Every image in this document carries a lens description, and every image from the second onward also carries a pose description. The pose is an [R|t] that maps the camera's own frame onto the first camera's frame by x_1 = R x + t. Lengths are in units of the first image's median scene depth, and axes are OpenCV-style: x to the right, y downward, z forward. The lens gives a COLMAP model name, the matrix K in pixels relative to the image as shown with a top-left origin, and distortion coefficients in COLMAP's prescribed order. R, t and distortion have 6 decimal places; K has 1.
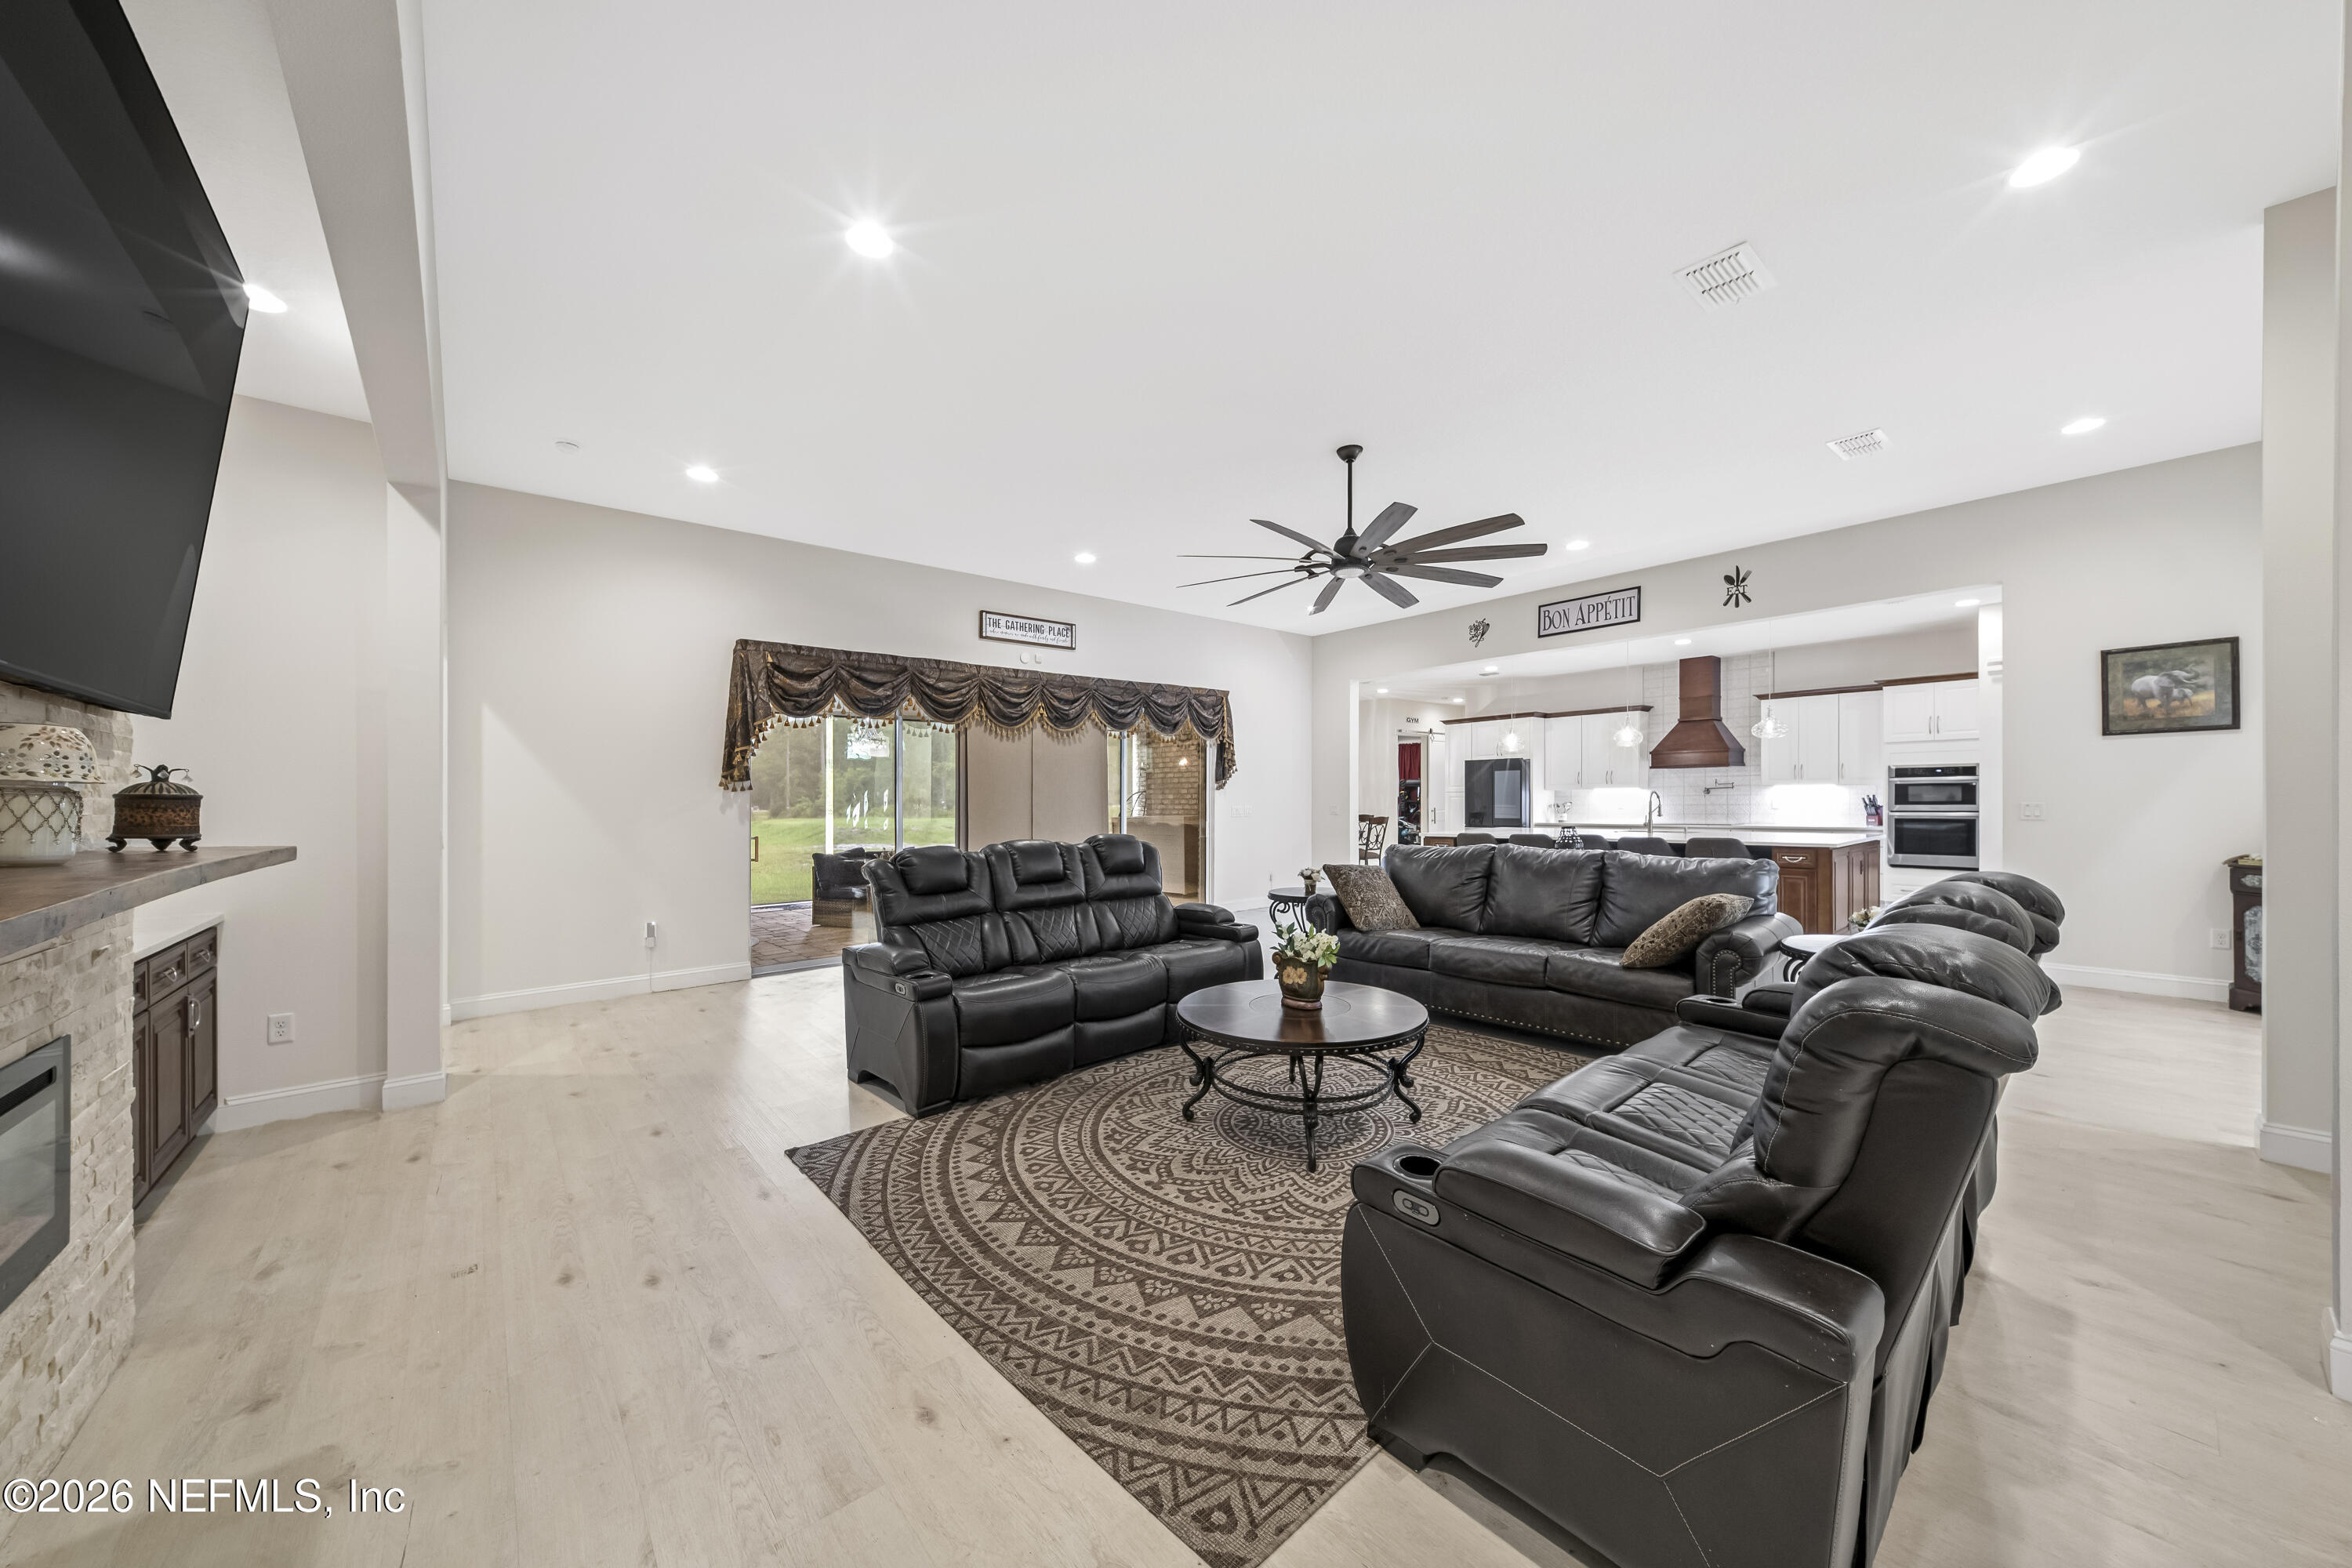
lens RADIAL K [[823.6, 0, 1182.9], [0, 823.6, 803.5], [0, 0, 1]] dist [0.004379, -0.001638]
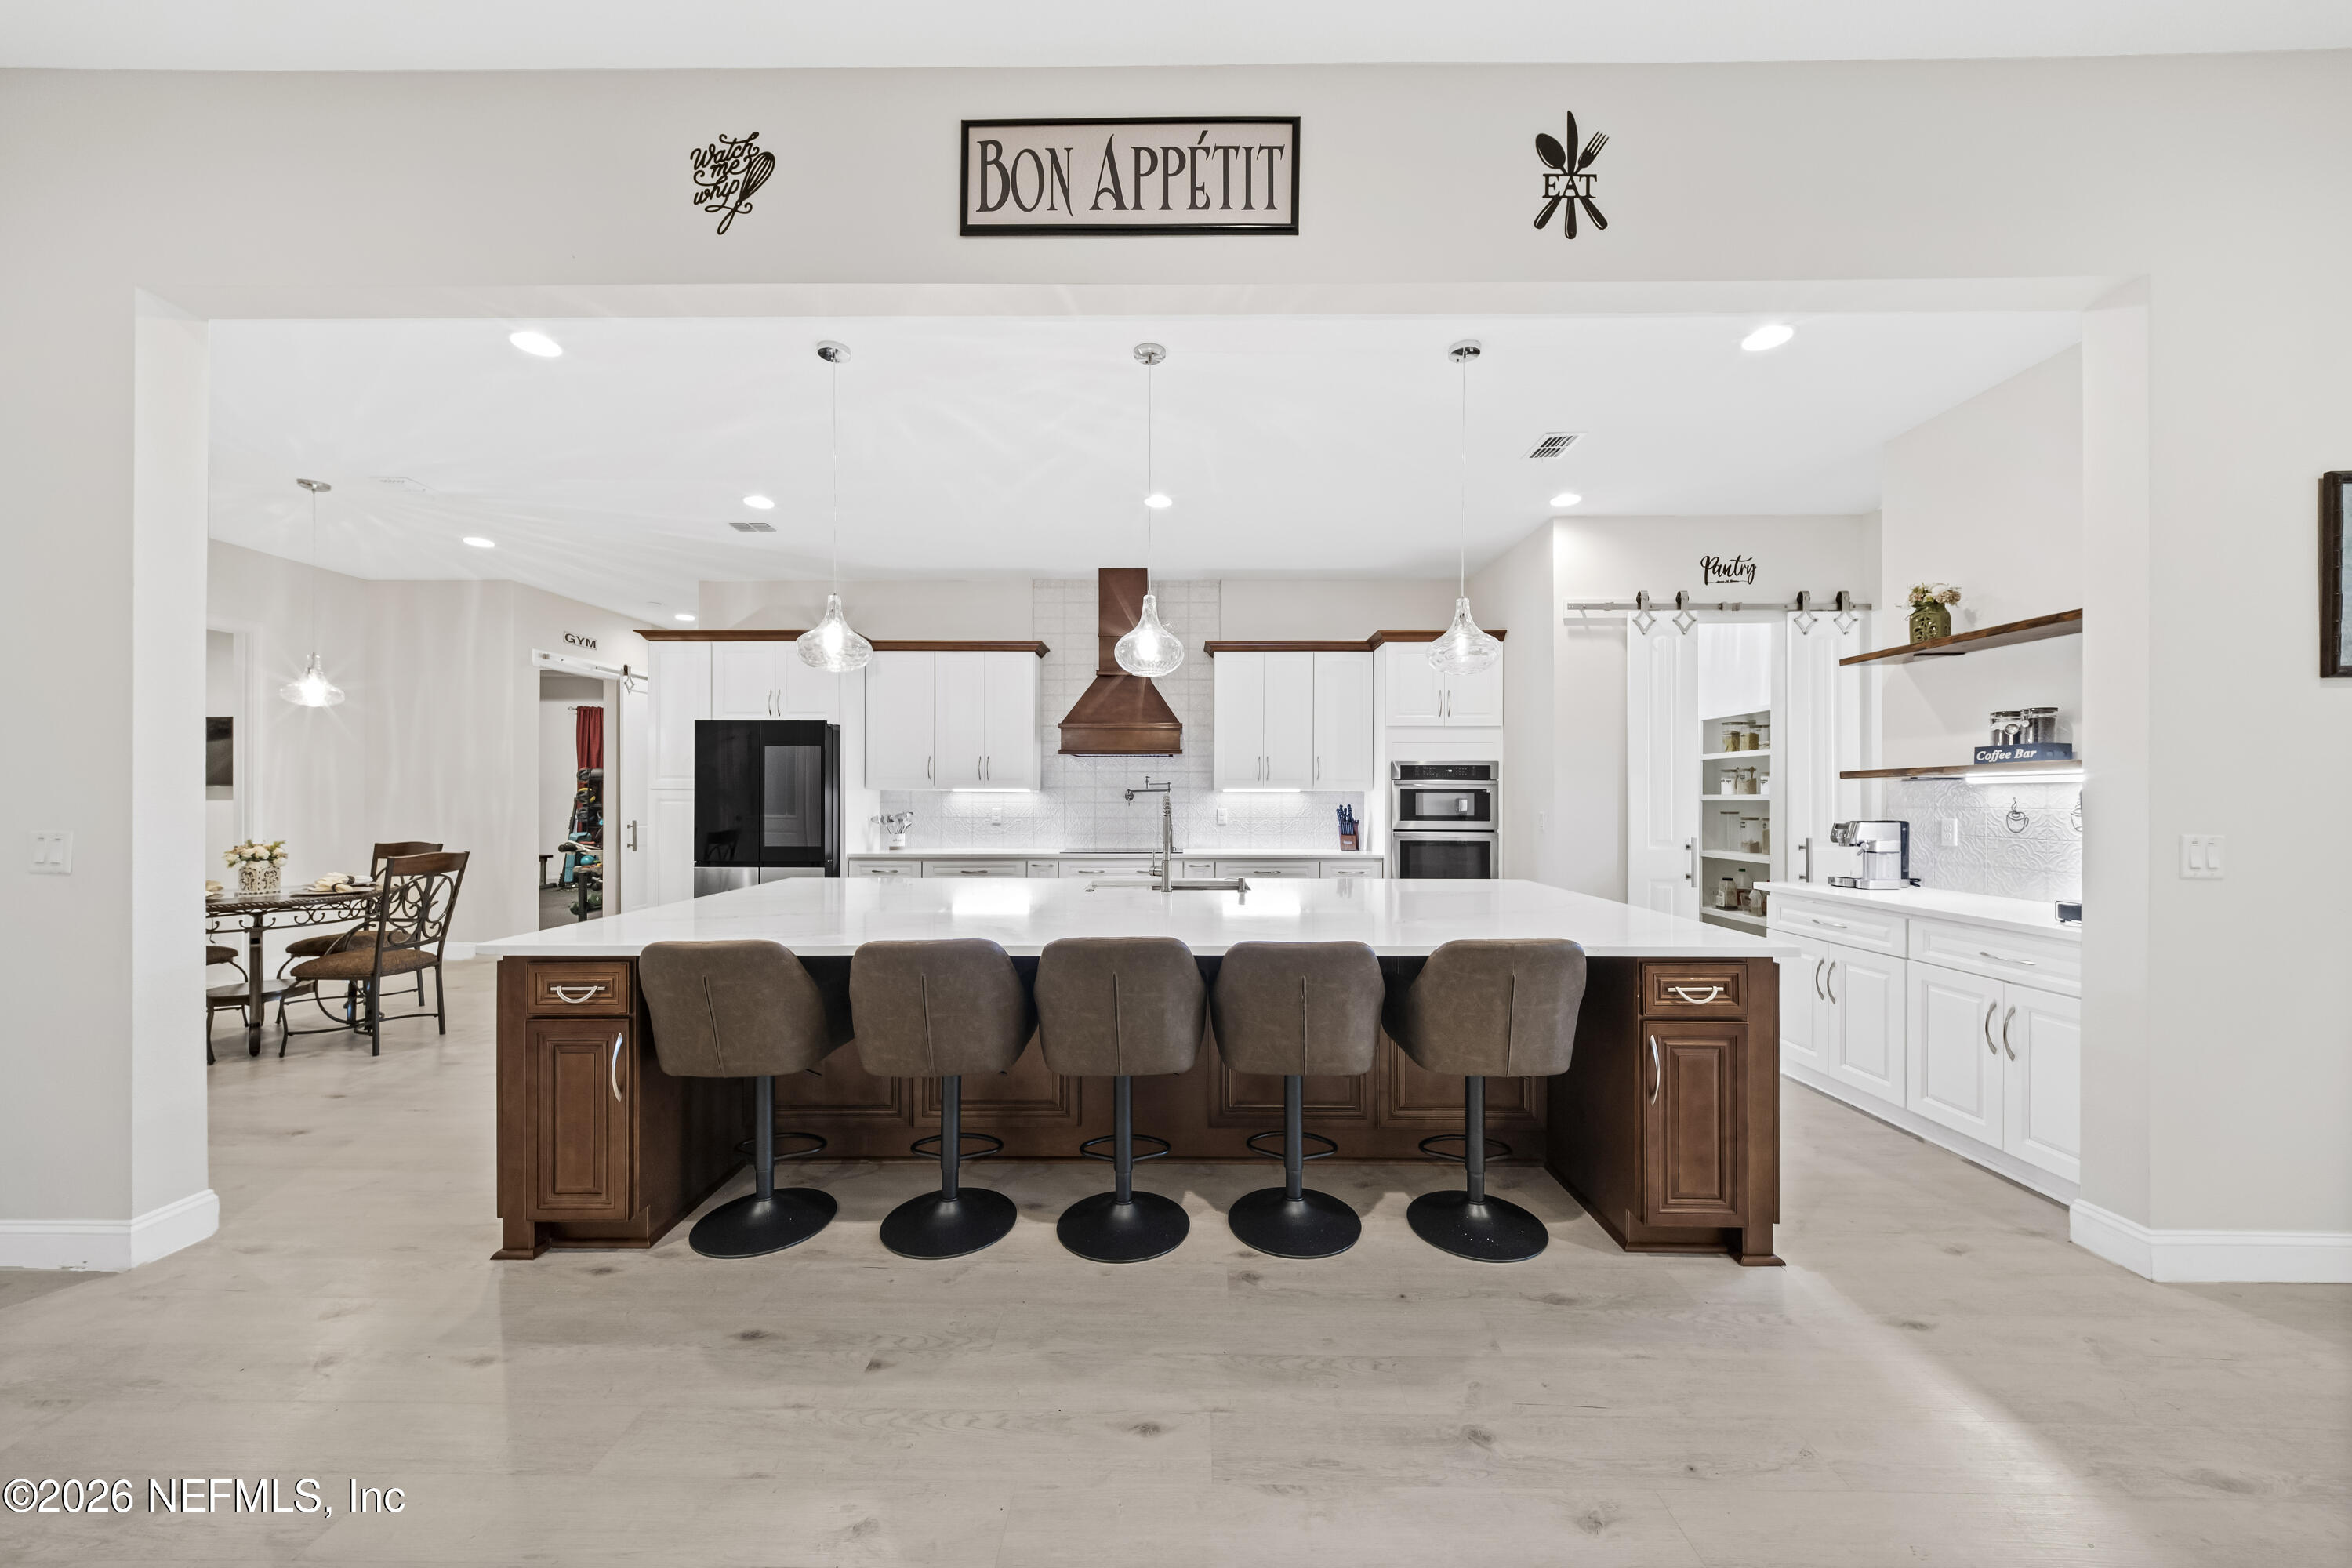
lens RADIAL K [[815.7, 0, 1179.5], [0, 815.7, 797.2], [0, 0, 1]] dist [0.004162, -0.000134]
pose [[0.658870, 0.015471, 0.752098, 0.352612], [-0.006263, 0.999867, -0.015081, -0.008543], [-0.752231, 0.005226, 0.658879, 0.978006]]
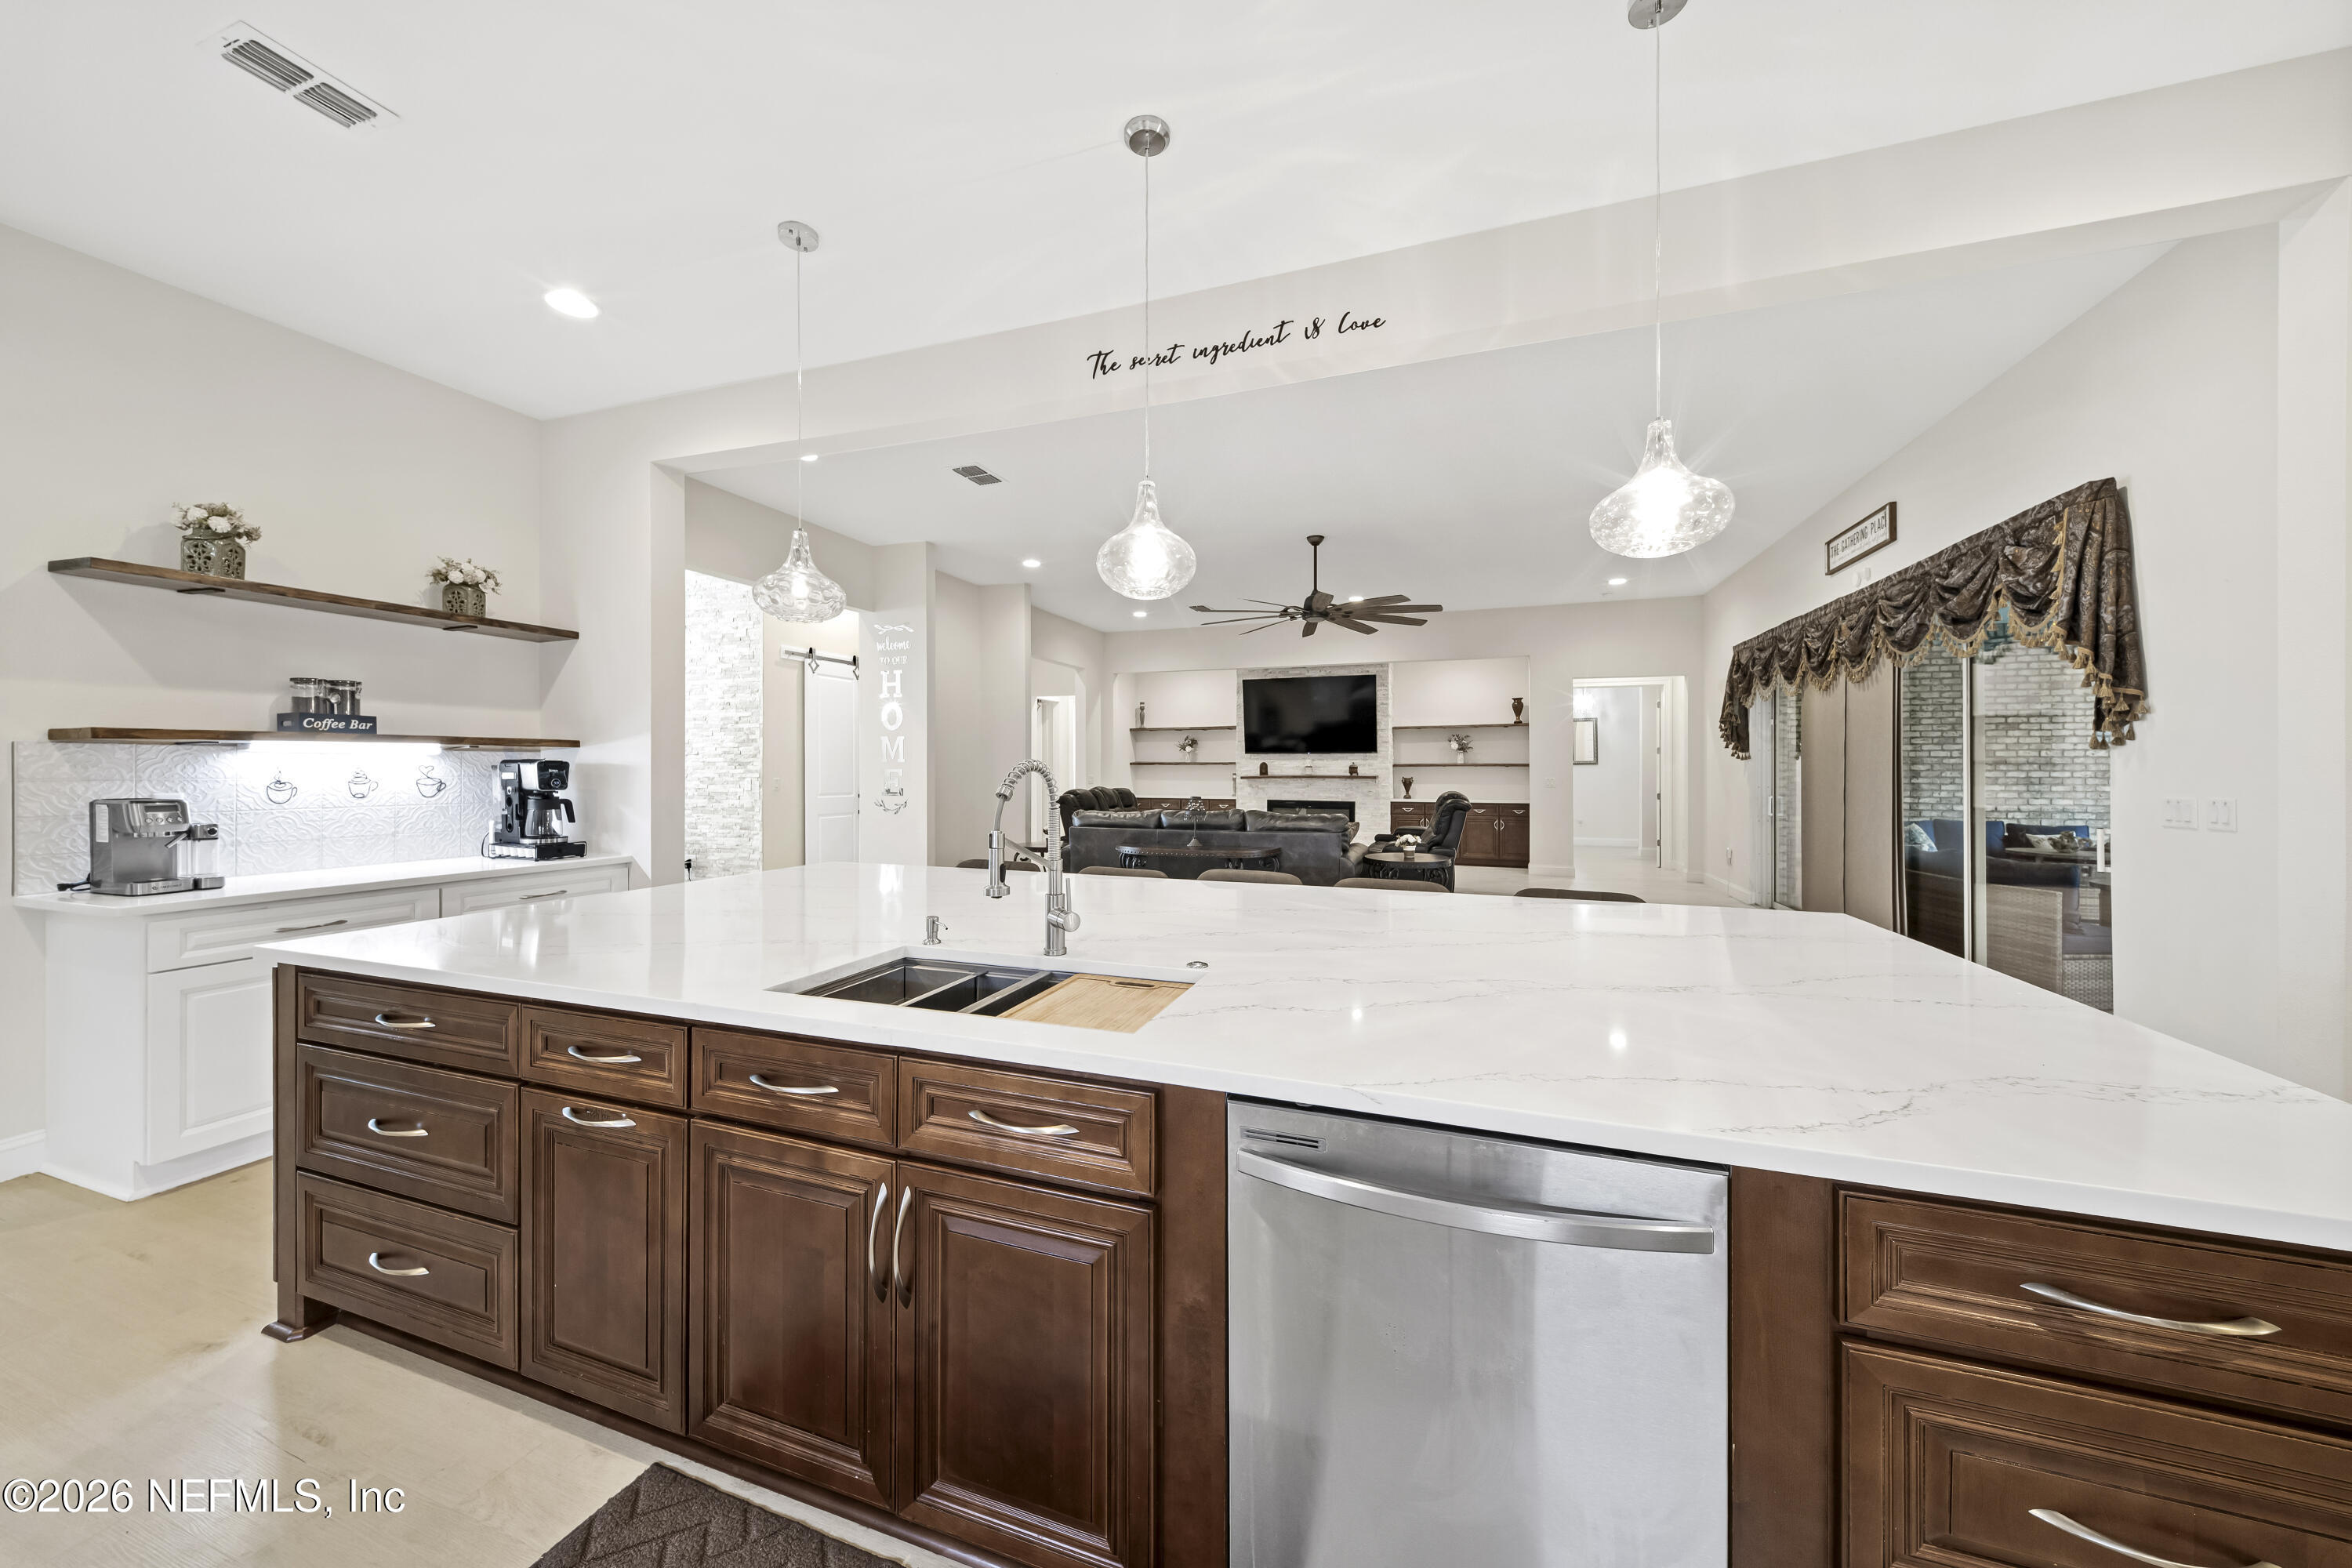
lens RADIAL K [[819.1, 0, 1169.5], [0, 819.1, 770.0], [0, 0, 1]] dist [0.004126, -0.000252]
pose [[-0.870428, 0.011979, -0.492151, 0.876551], [0.006464, 0.999896, 0.012906, -0.020734], [0.492254, 0.008053, -0.870414, 1.628339]]
